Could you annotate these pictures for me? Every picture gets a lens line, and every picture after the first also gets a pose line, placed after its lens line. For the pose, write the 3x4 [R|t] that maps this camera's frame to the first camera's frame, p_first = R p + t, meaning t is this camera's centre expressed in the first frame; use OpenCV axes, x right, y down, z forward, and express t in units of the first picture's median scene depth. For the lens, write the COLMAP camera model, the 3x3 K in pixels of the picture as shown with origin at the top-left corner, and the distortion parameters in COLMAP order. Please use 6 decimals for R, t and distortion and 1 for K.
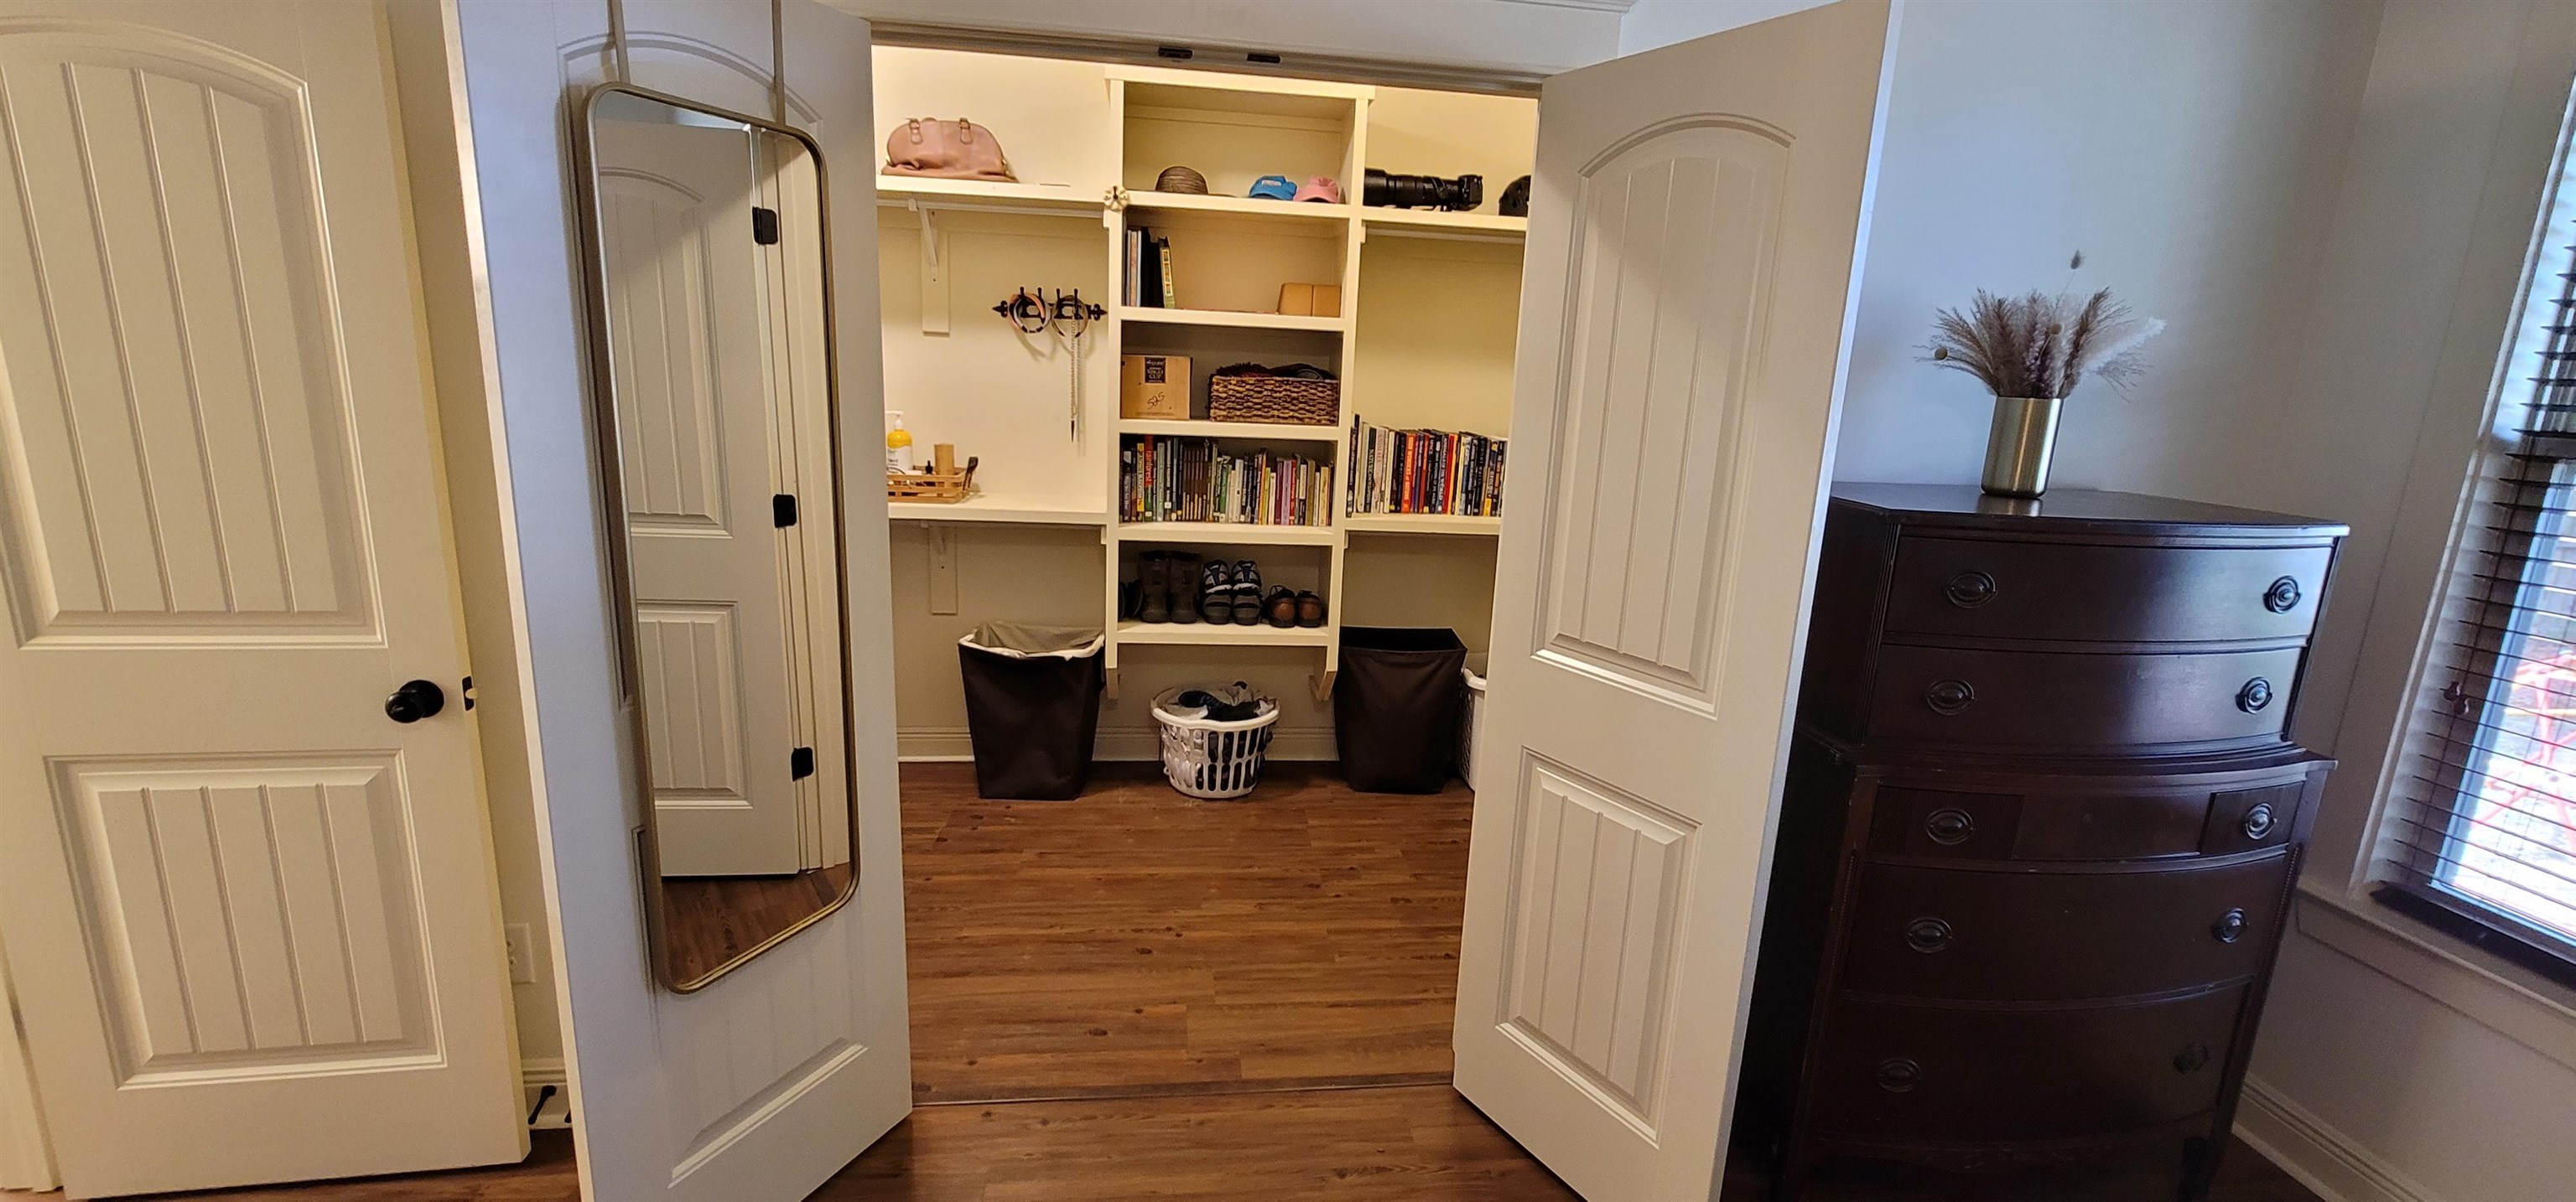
lens RADIAL K [[1051.6, 0, 1287.4], [0, 1051.6, 590.5], [0, 0, 1]] dist [-0.009393, 0.005498]
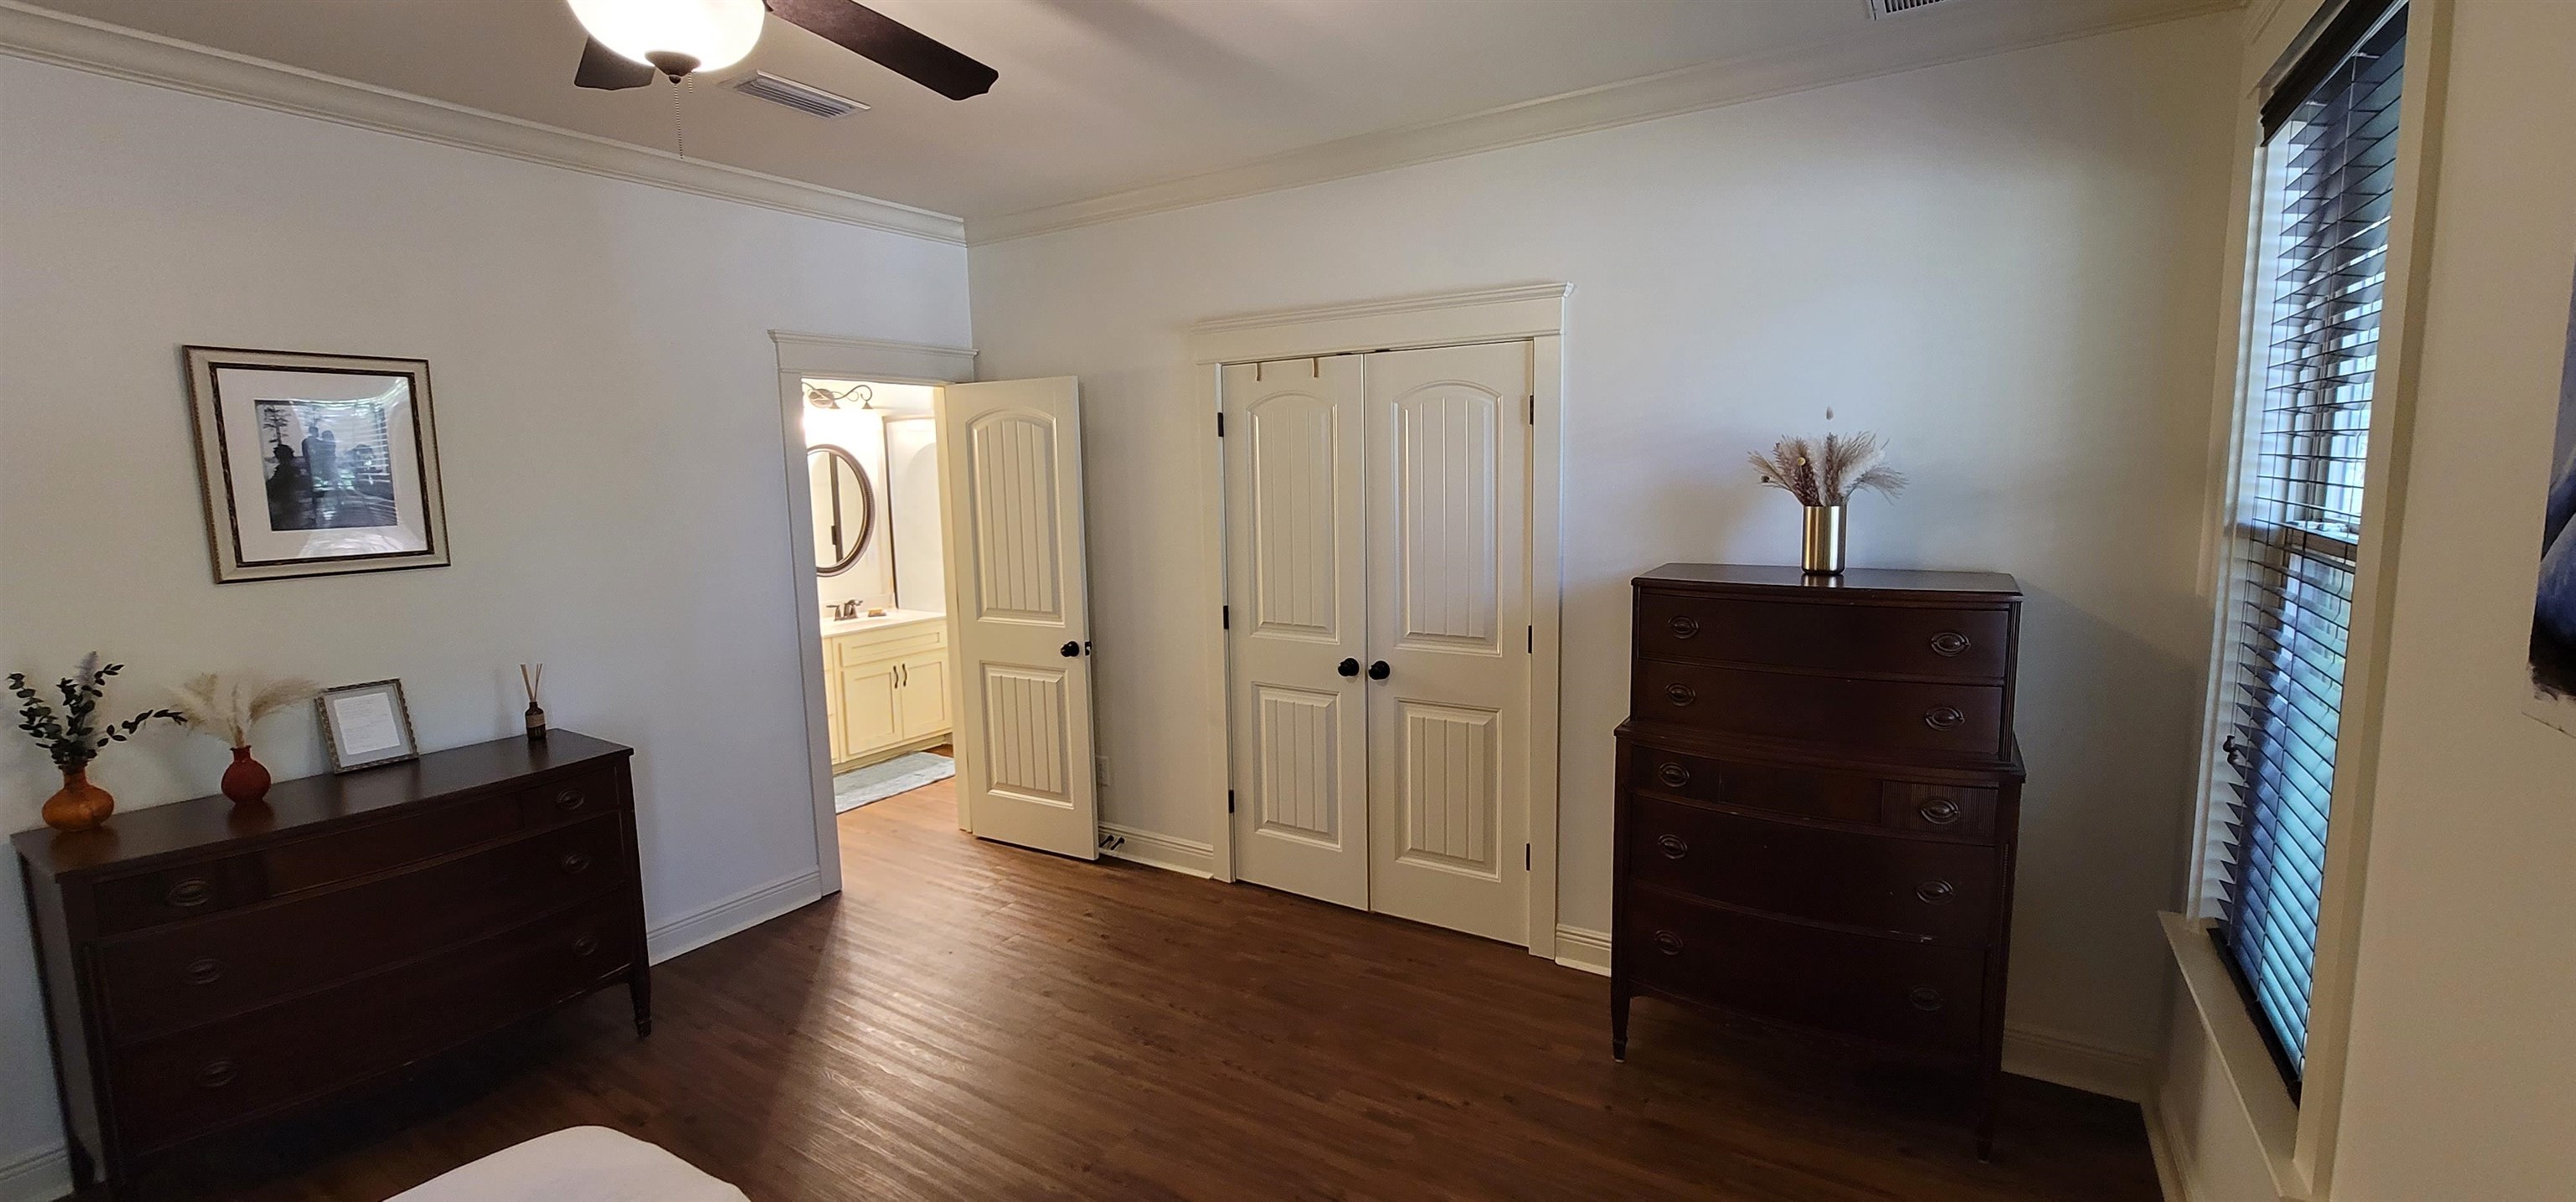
lens RADIAL K [[1051.6, 0, 1287.4], [0, 1051.6, 590.5], [0, 0, 1]] dist [-0.009393, 0.005498]
pose [[0.772154, 0.015909, -0.635237, 1.082307], [-0.079934, 0.994177, -0.072265, 0.097591], [0.630388, 0.106577, 0.768929, -0.577190]]
